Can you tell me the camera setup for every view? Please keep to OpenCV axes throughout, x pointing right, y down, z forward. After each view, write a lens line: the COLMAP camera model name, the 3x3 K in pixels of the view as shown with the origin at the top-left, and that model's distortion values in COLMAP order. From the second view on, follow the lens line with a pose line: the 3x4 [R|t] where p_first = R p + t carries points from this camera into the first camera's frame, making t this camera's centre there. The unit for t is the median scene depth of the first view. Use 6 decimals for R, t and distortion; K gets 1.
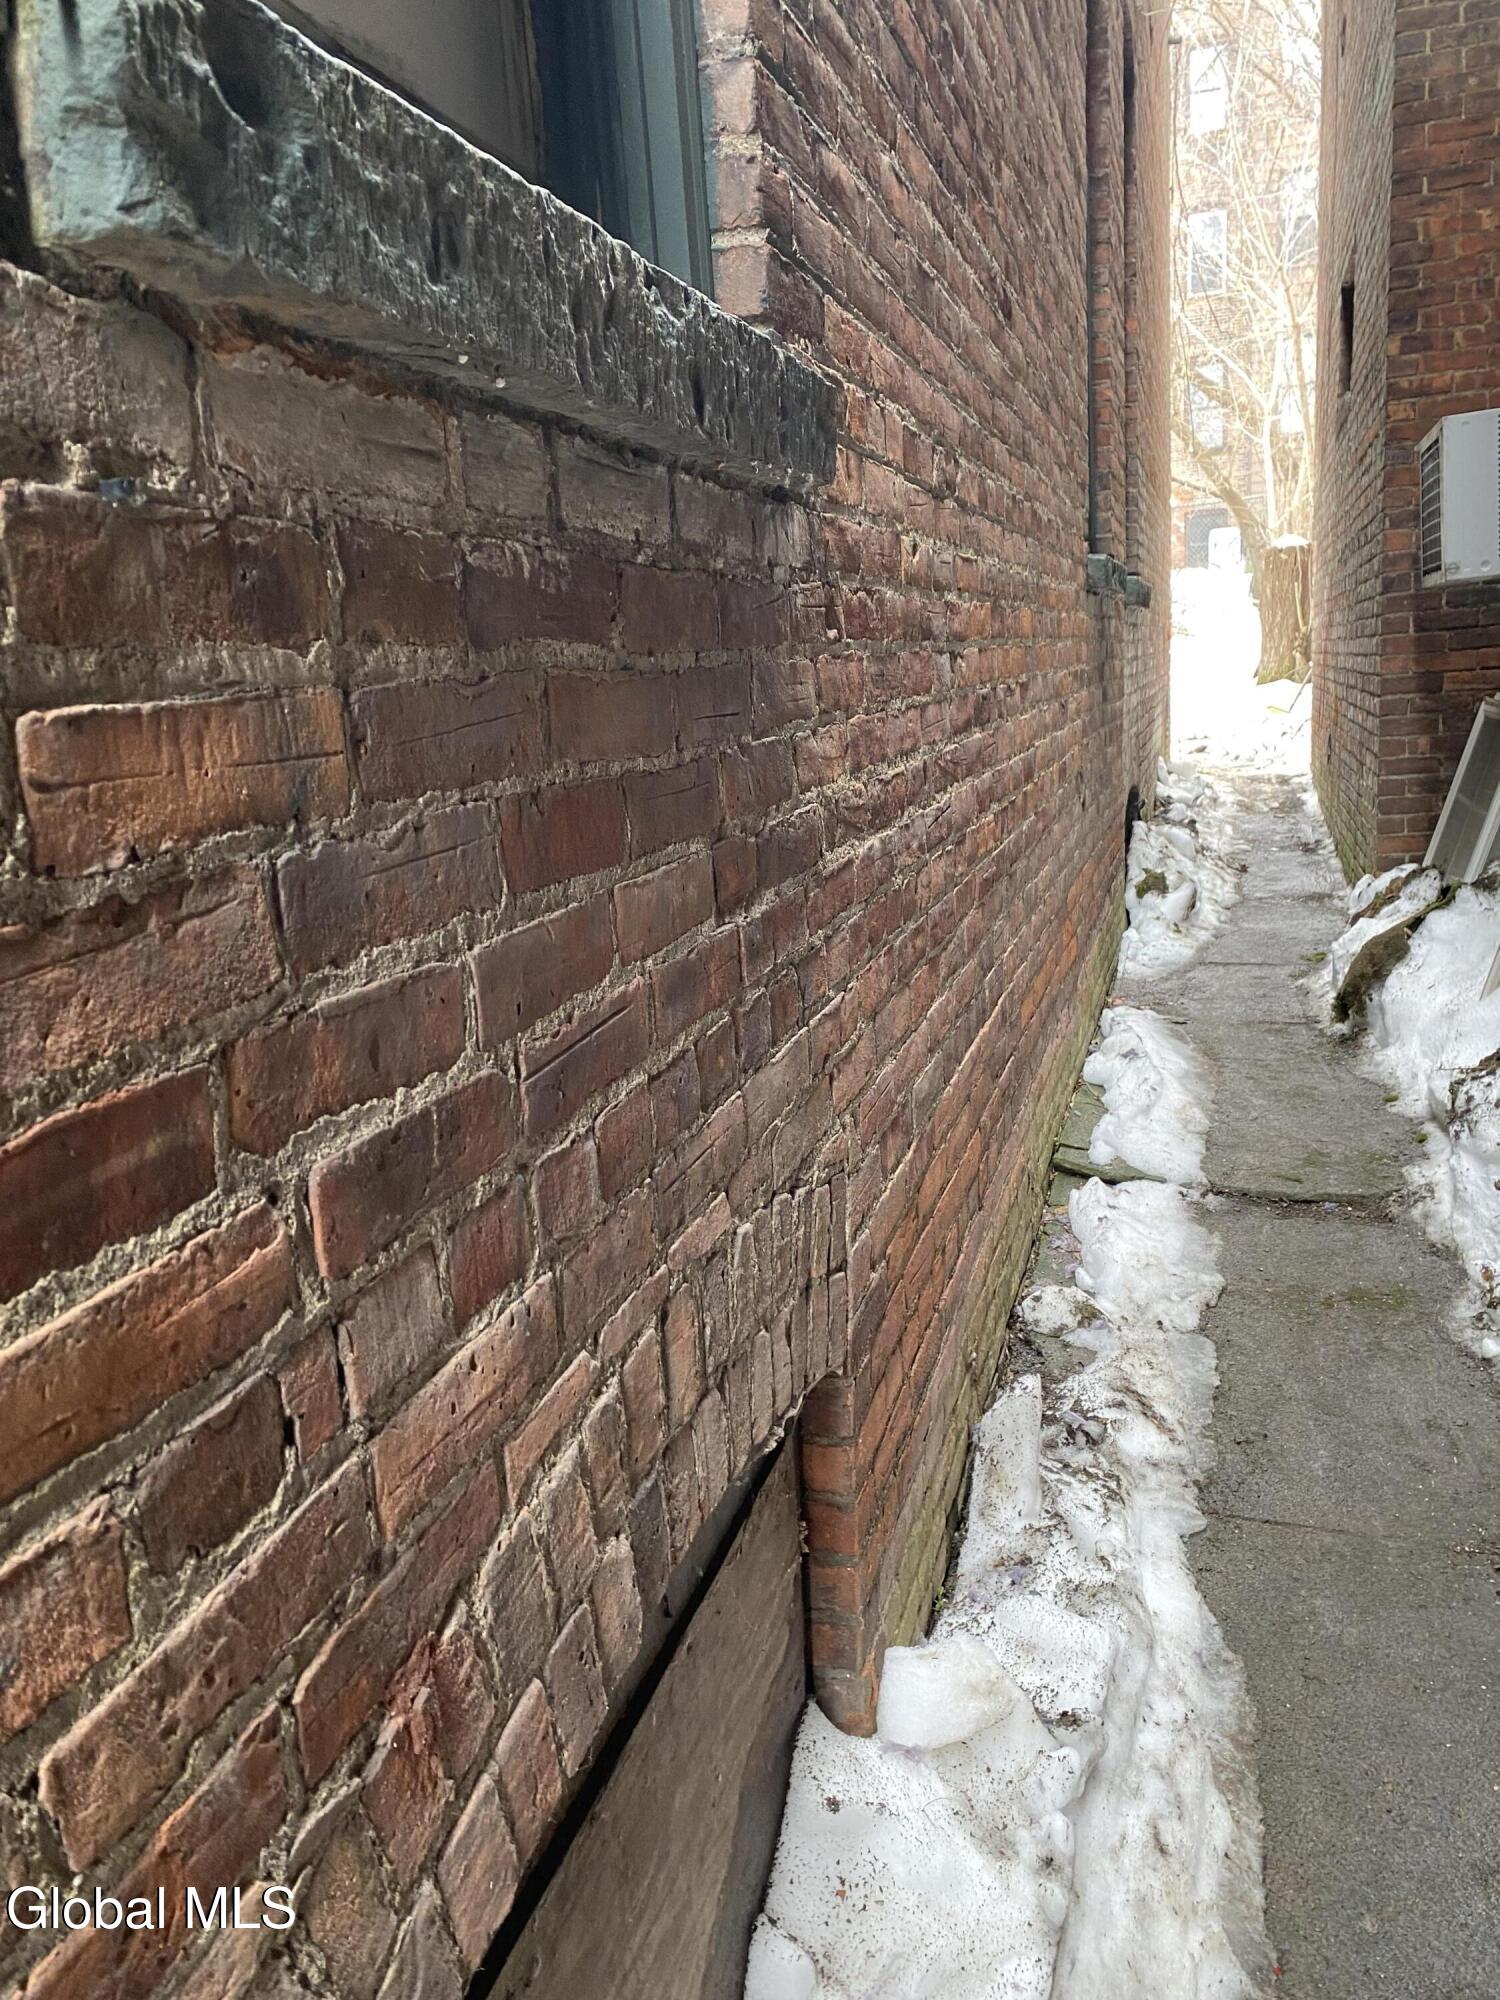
lens RADIAL K [[1525.3, 0, 759.5], [0, 1525.3, 985.0], [0, 0, 1]] dist [0.023357, -0.015217]
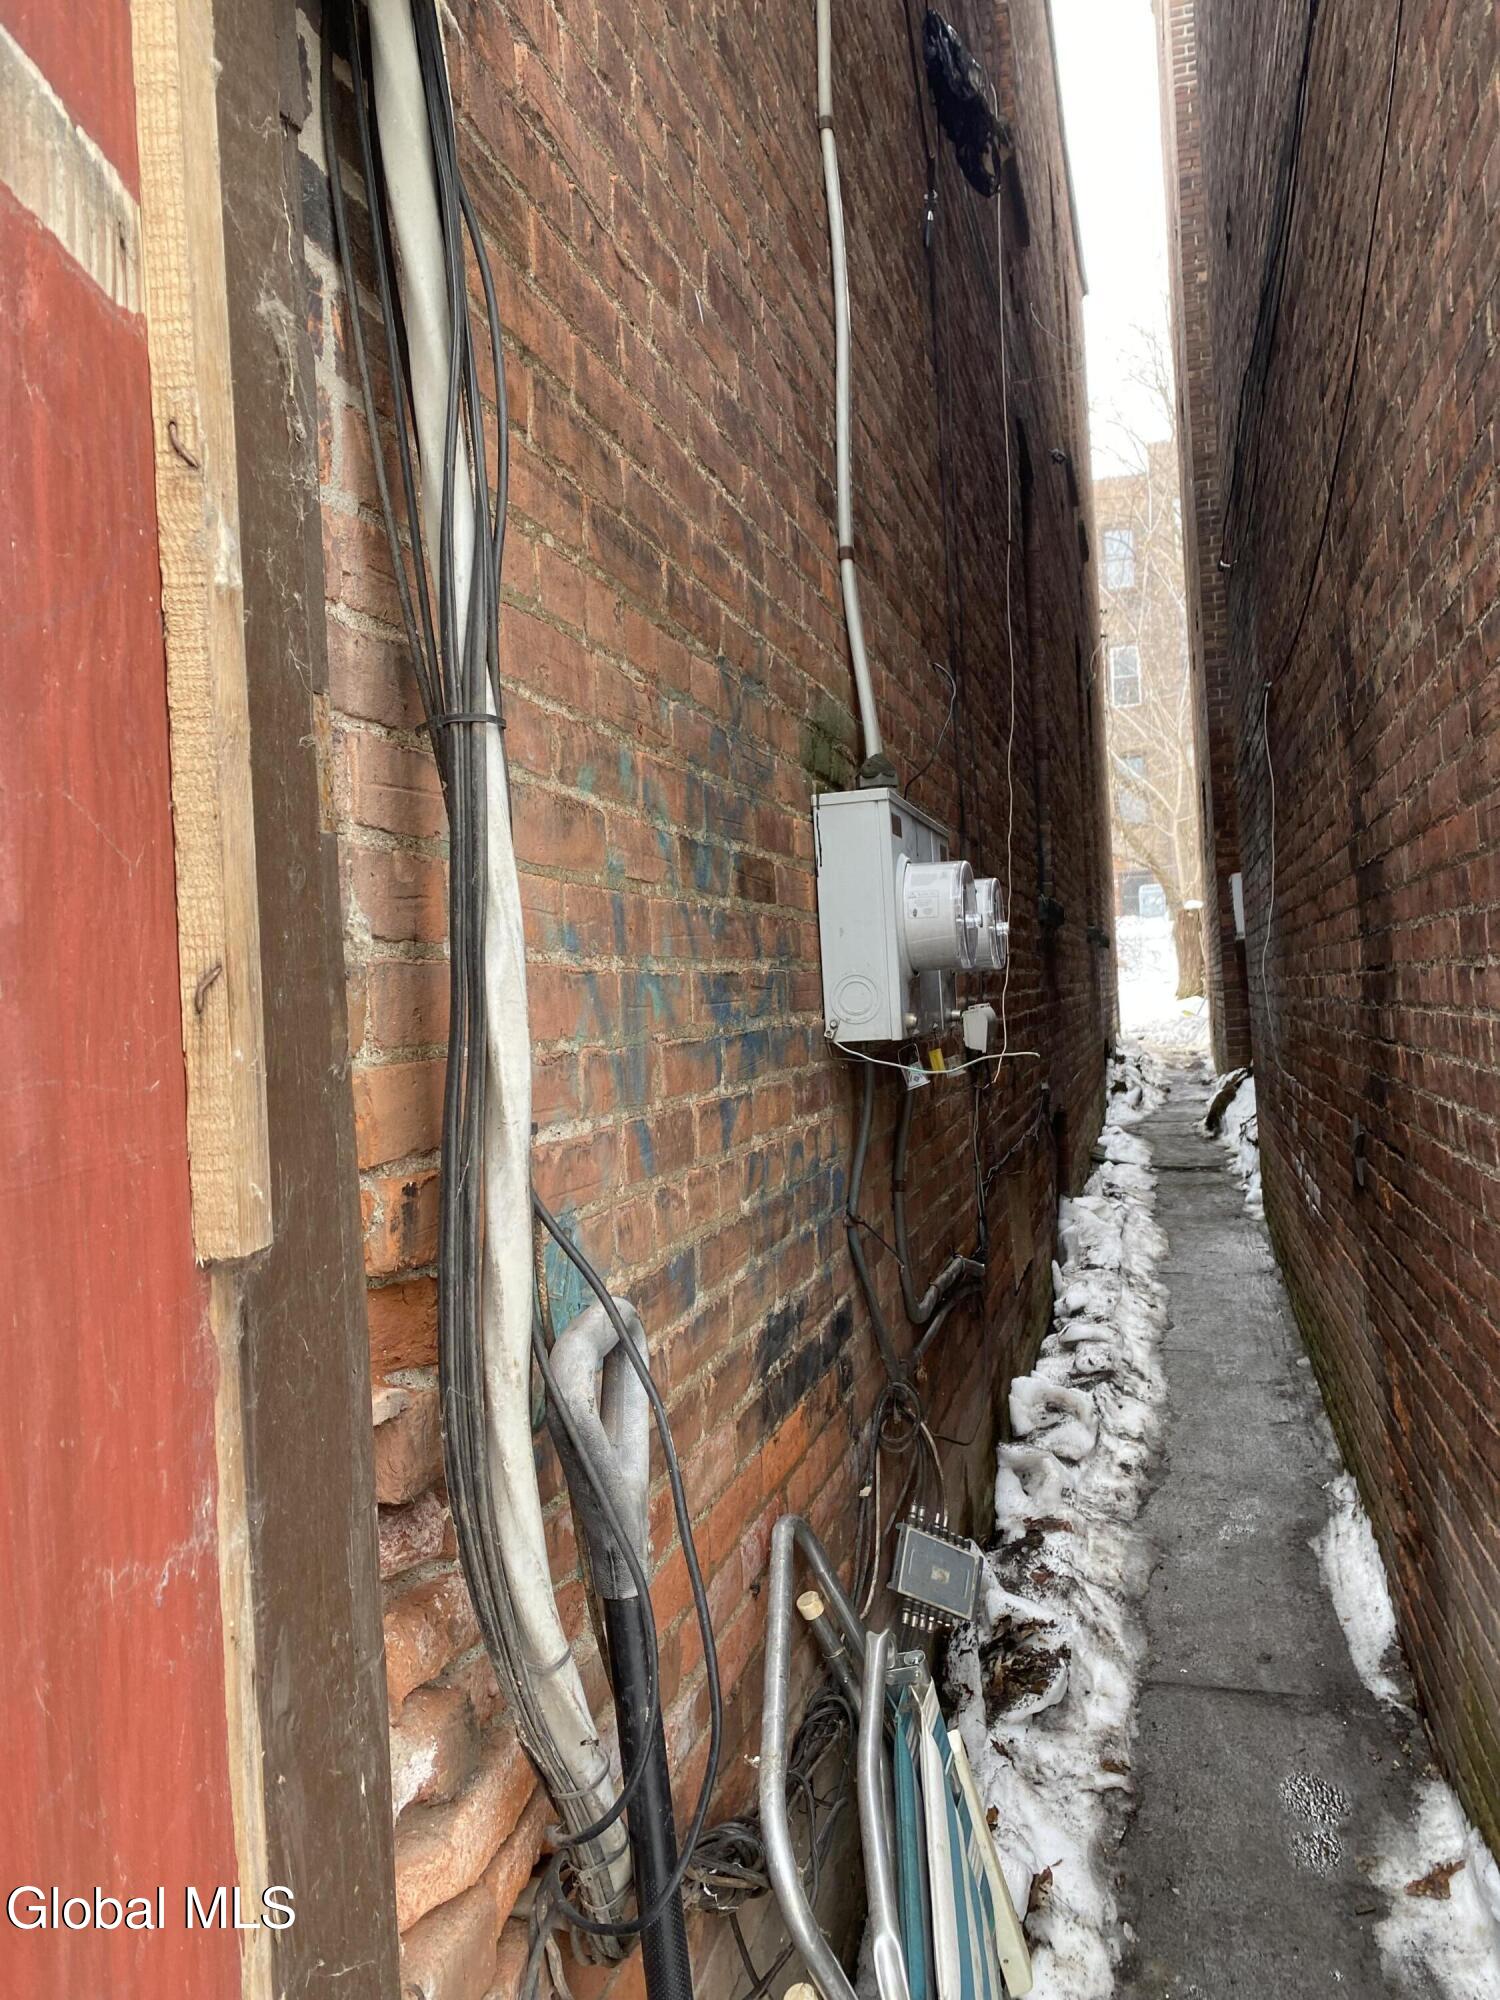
lens RADIAL K [[1525.3, 0, 759.5], [0, 1525.3, 985.0], [0, 0, 1]] dist [0.023357, -0.015217]
pose [[0.999418, 0.009940, 0.032622, -0.245540], [-0.002799, 0.977263, -0.212011, 0.205765], [-0.033988, 0.211796, 0.976723, -0.841576]]
